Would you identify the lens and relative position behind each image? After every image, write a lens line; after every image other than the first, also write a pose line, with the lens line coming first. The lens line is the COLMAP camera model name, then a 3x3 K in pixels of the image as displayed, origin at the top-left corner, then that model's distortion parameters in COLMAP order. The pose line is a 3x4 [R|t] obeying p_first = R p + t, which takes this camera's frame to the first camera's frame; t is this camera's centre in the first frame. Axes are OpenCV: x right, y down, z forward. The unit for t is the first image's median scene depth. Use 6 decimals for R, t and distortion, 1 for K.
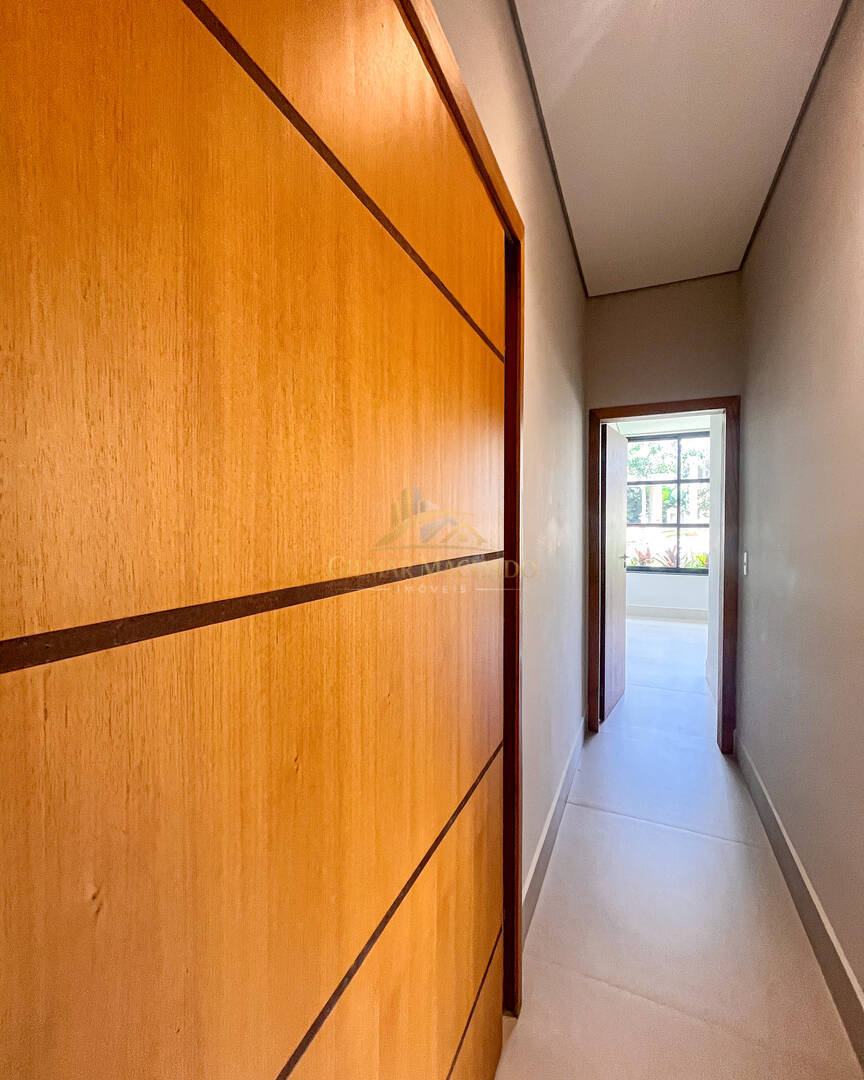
lens RADIAL K [[467.9, 0, 430.5], [0, 467.9, 536.7], [0, 0, 1]] dist [-0.003020, -0.000305]
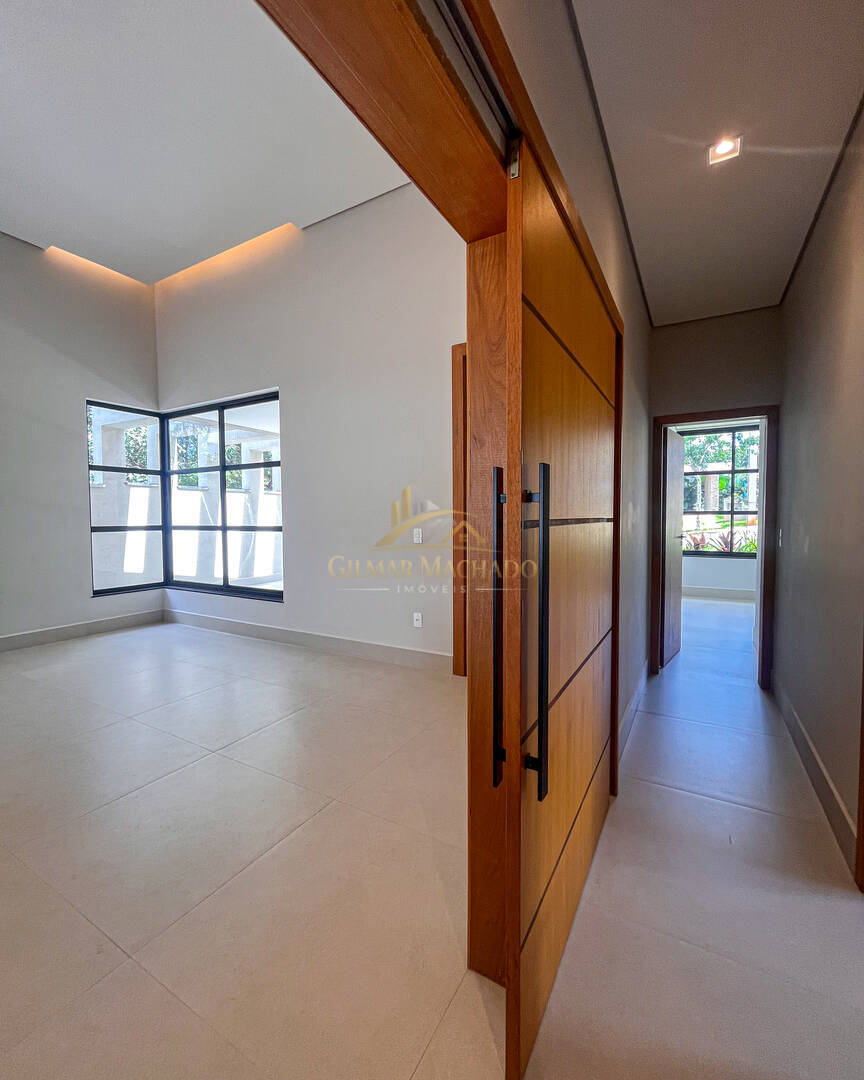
lens RADIAL K [[467.9, 0, 430.5], [0, 467.9, 536.7], [0, 0, 1]] dist [-0.003020, -0.000305]
pose [[0.995645, 0.001639, -0.093212, -0.062708], [0.000044, 0.999837, 0.018051, 0.011855], [0.093226, -0.017976, 0.995483, -0.139433]]
